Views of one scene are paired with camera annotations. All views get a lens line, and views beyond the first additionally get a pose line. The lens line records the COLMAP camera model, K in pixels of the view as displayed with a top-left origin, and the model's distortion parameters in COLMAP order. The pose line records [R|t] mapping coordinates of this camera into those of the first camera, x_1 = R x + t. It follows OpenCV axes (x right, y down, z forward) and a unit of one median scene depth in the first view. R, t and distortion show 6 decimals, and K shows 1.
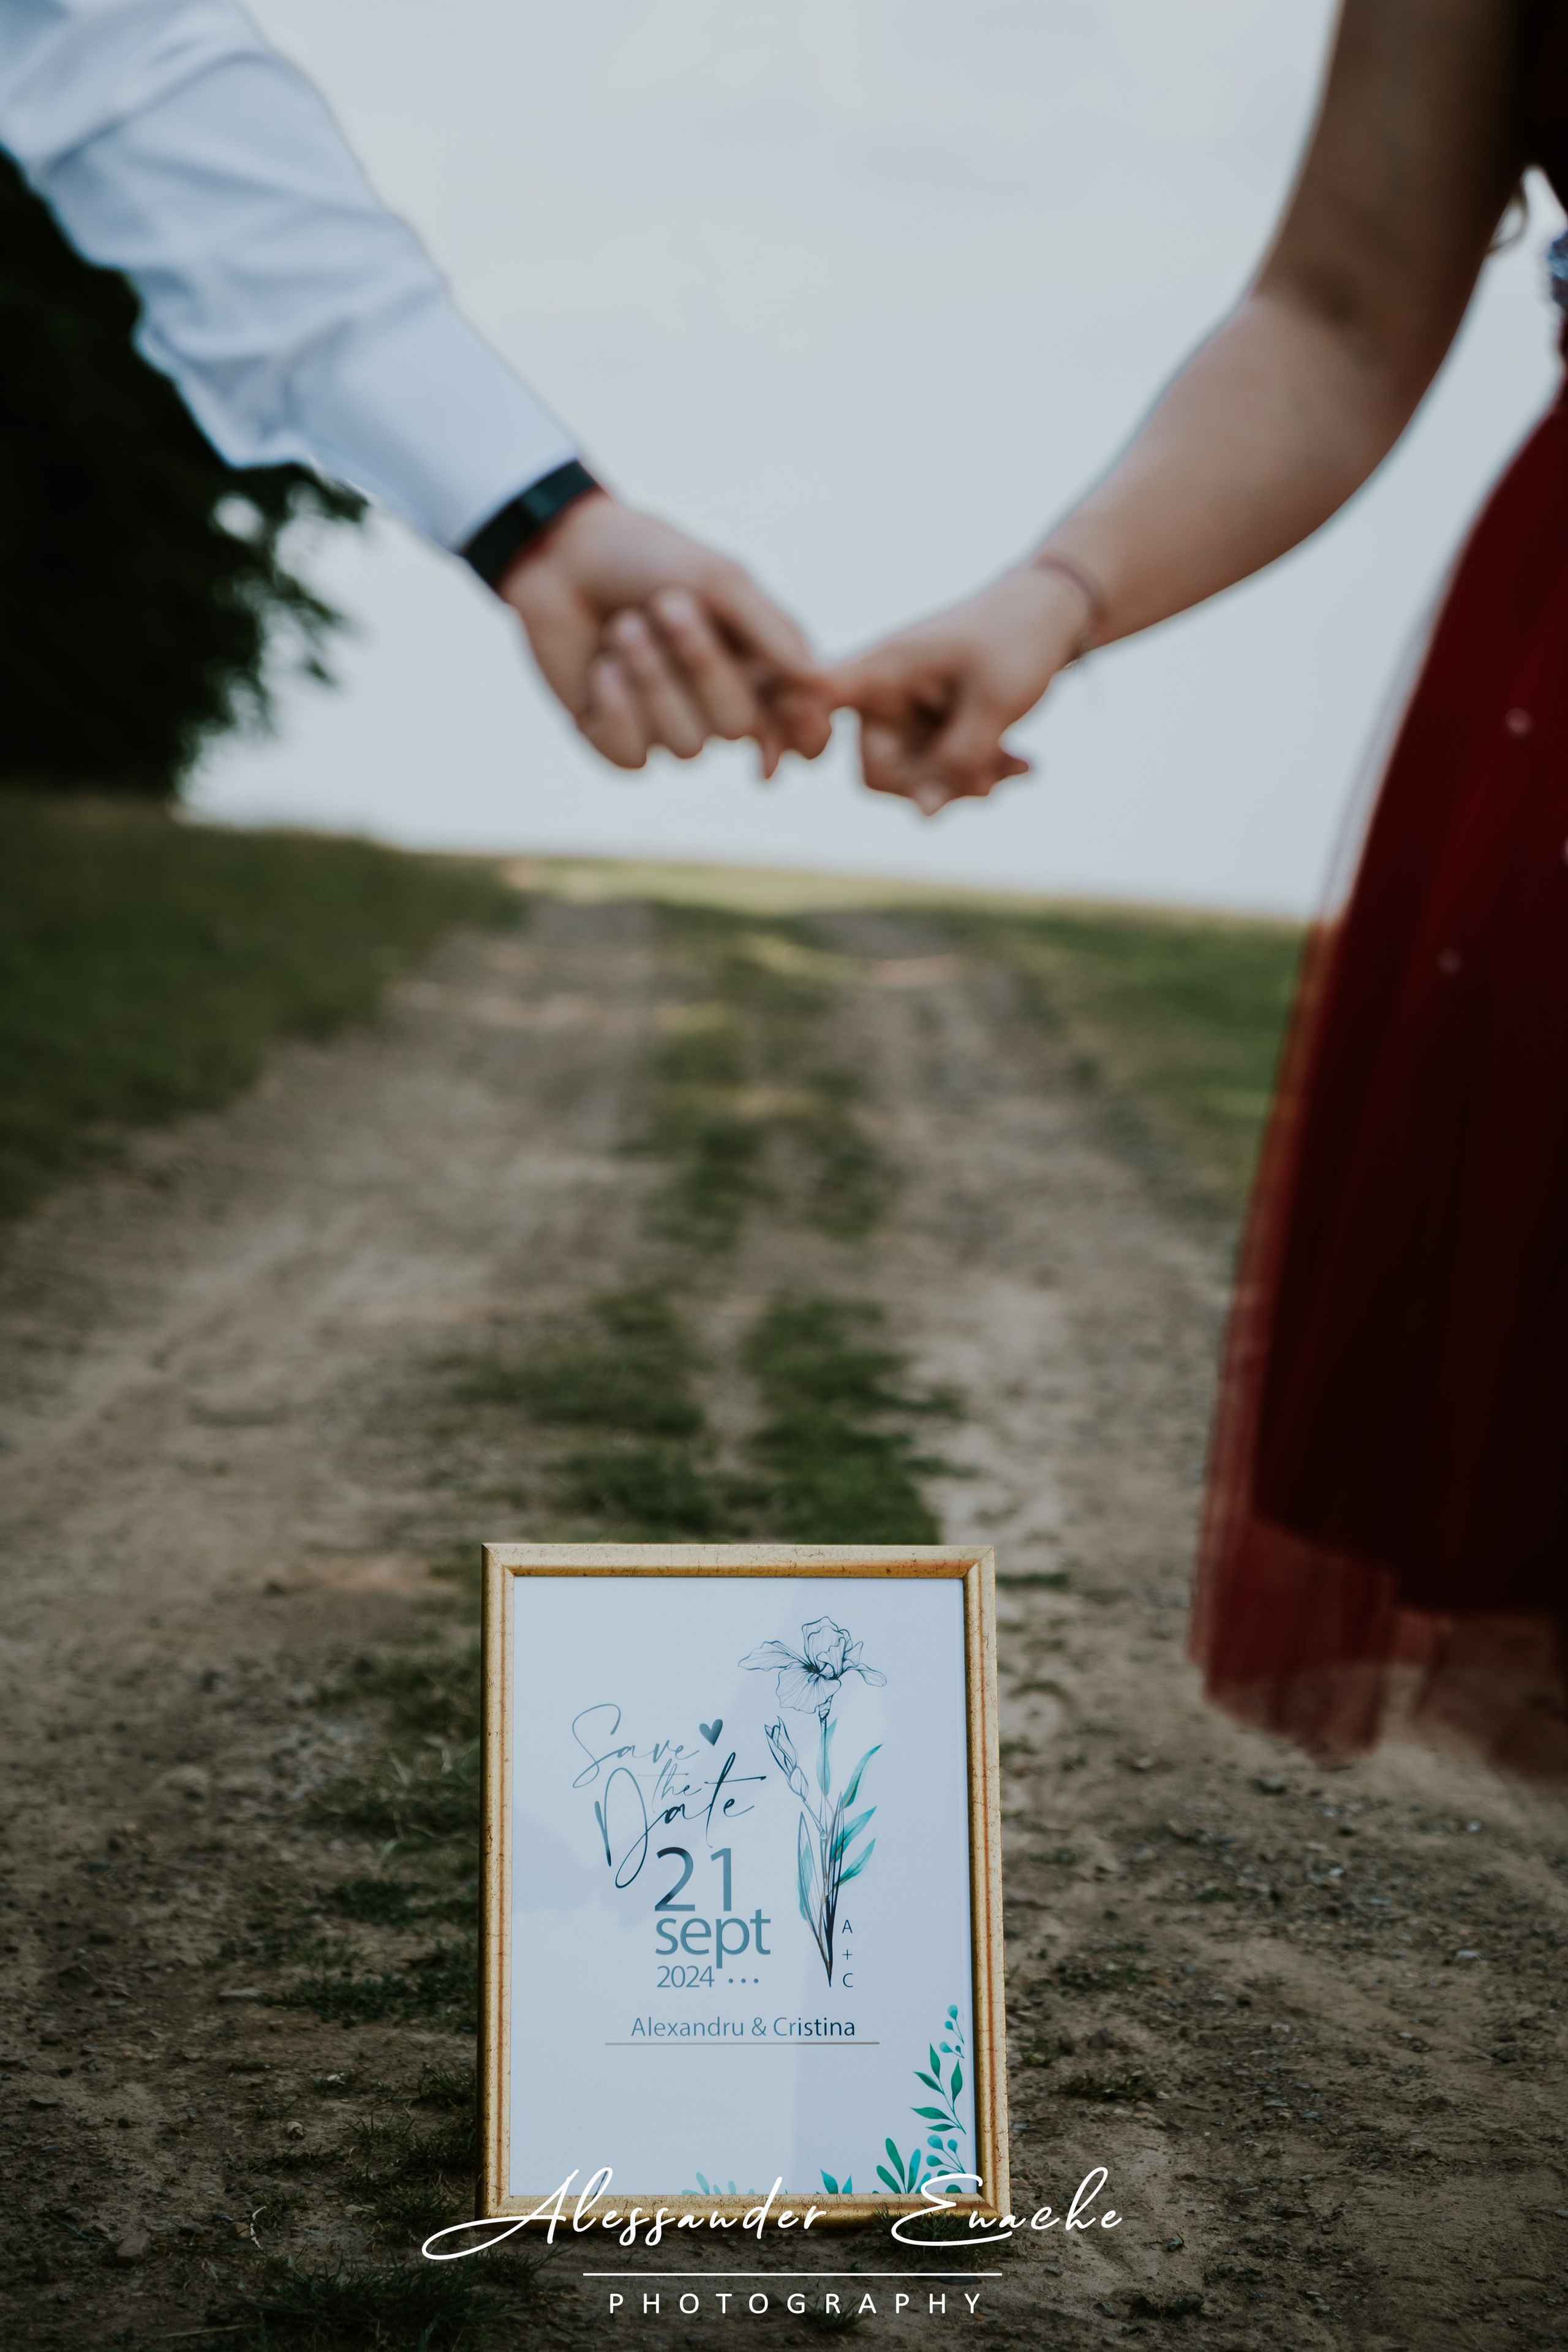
lens RADIAL K [[4432.6, 0, 784.0], [0, 4432.6, 1176.0], [0, 0, 1]] dist [-0.067558, 0.313985]
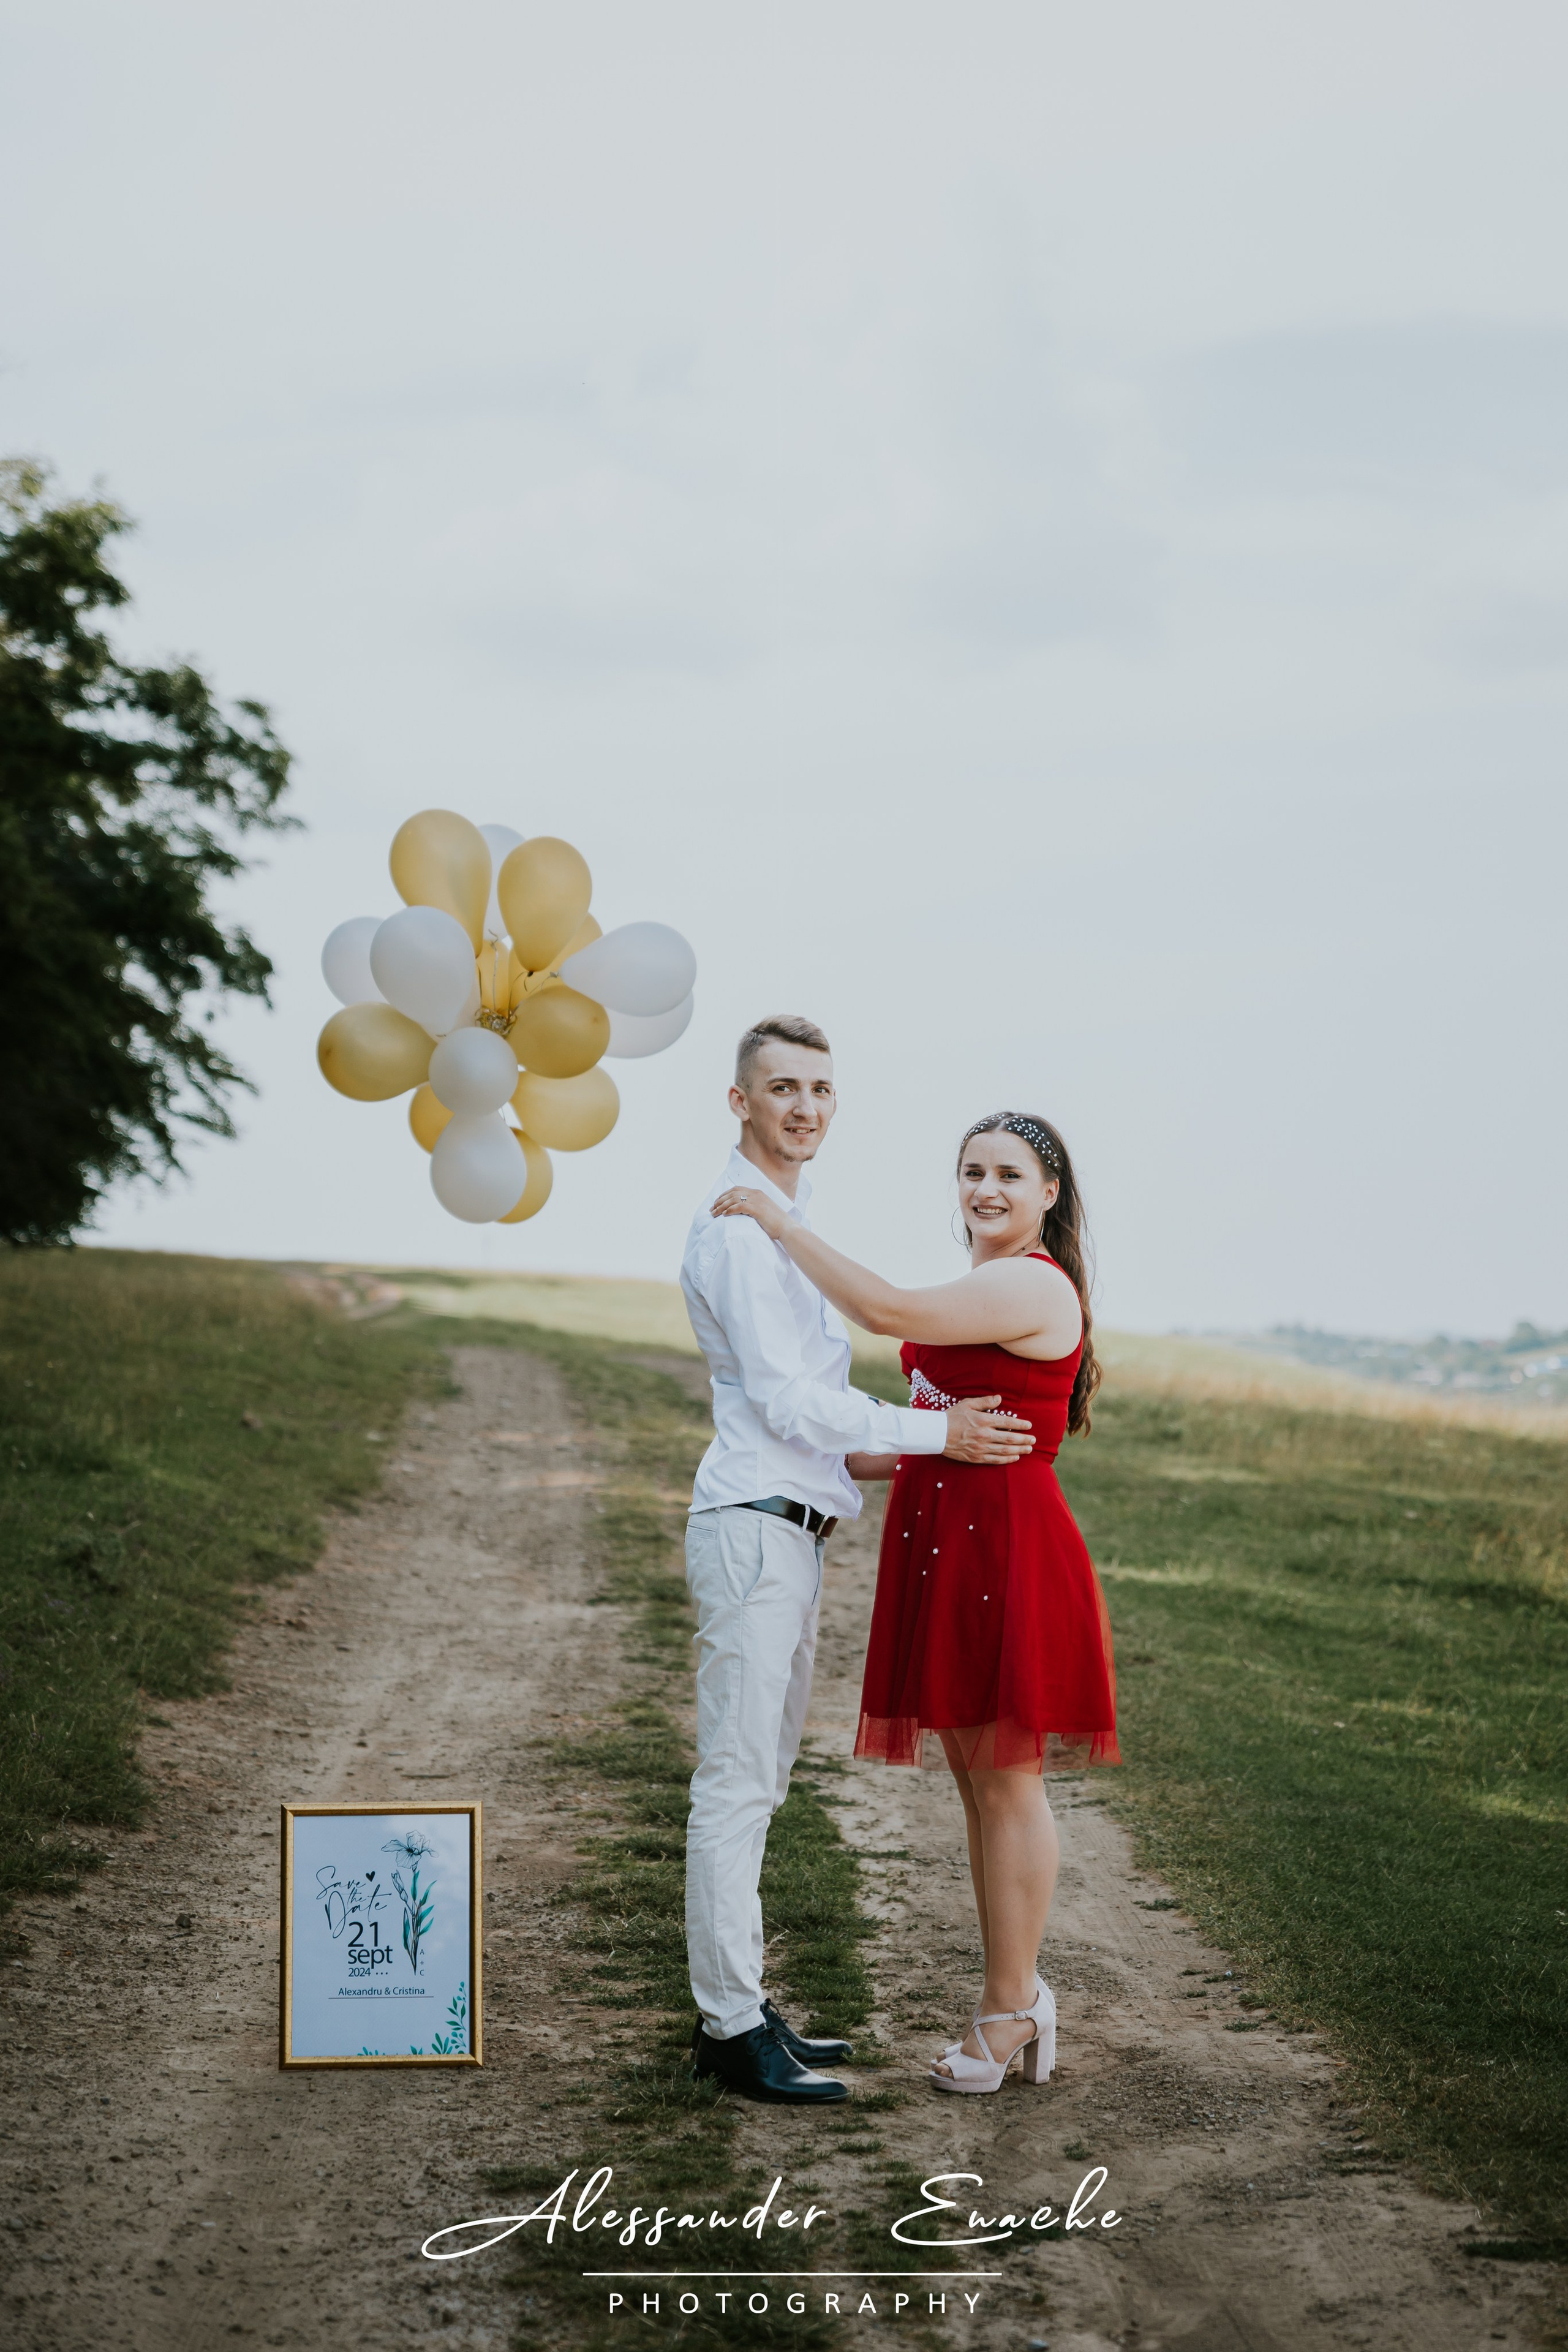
lens RADIAL K [[4432.6, 0, 784.0], [0, 4432.6, 1176.0], [0, 0, 1]] dist [-0.067558, 0.313985]
pose [[0.999251, -0.001029, 0.038676, -0.095332], [0.004415, 0.996147, -0.087583, -0.050280], [-0.038437, 0.087688, 0.995406, -1.400339]]
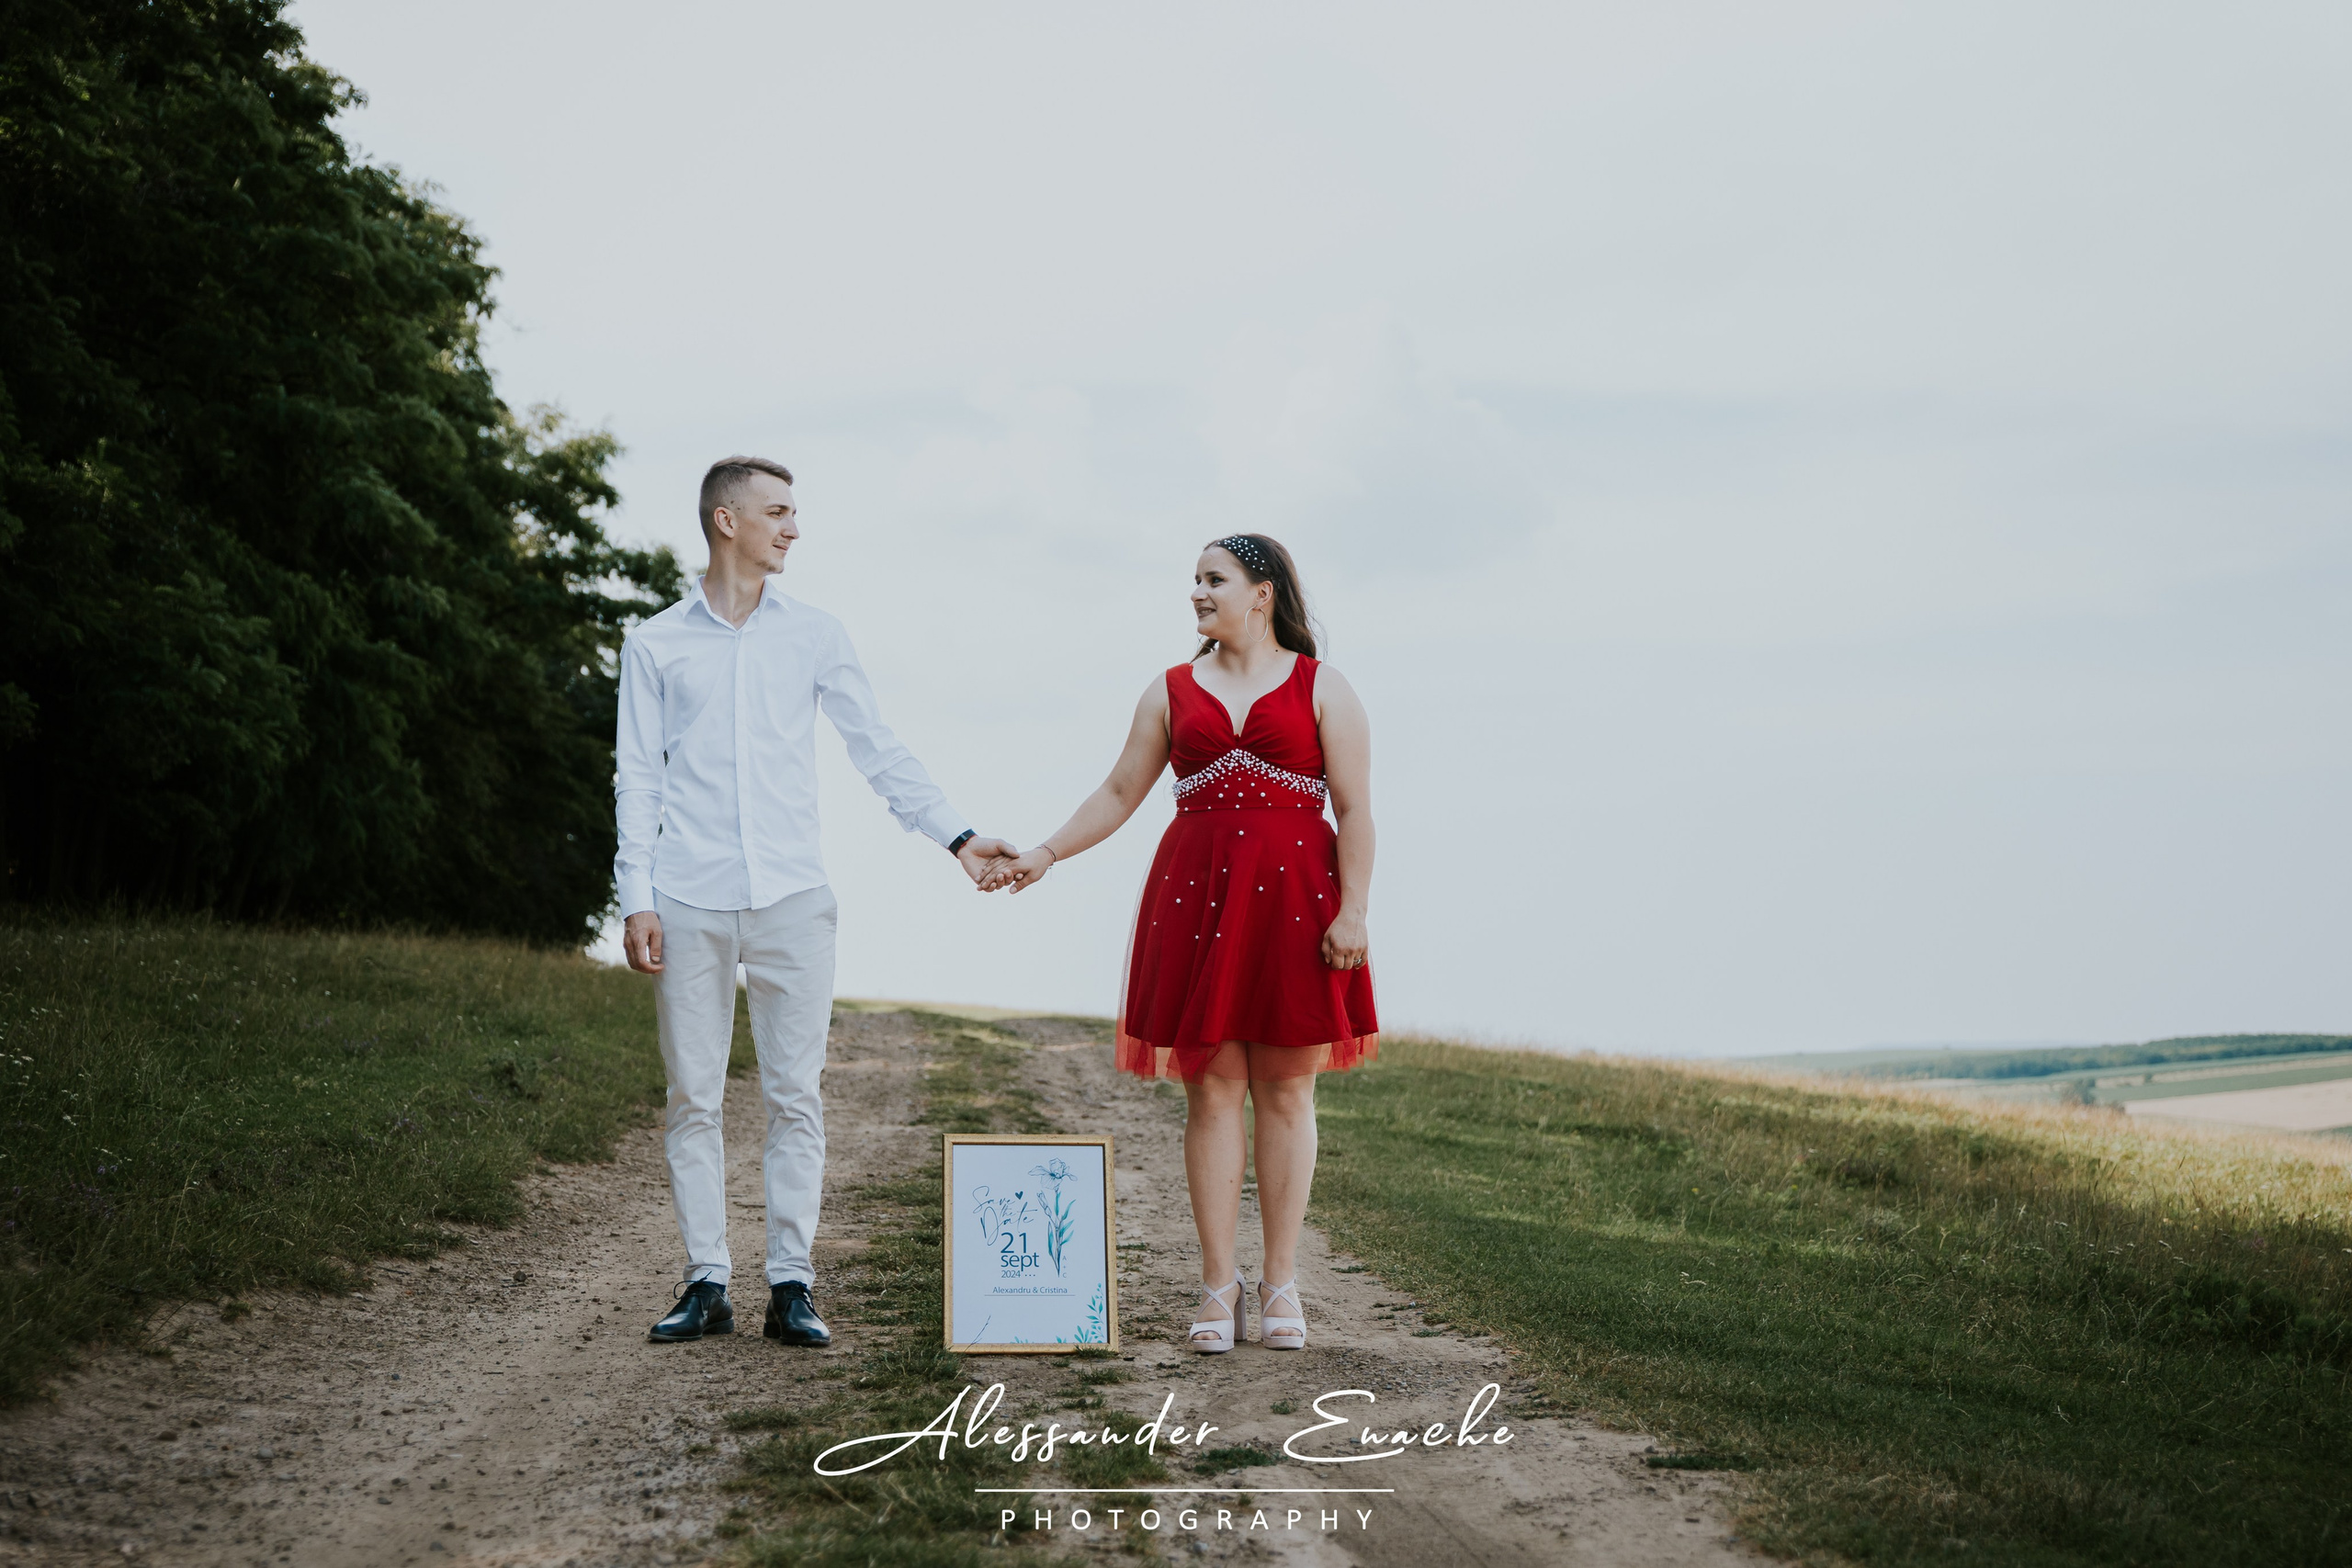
lens RADIAL K [[2990.3, 0, 1251.1], [0, 2990.3, 723.3], [0, 0, 1]] dist [-0.013424, -0.026487]
pose [[0.995648, 0.008308, 0.092821, -0.042466], [0.007276, 0.986048, -0.166300, 0.124007], [-0.092907, 0.166251, 0.981697, -0.892379]]
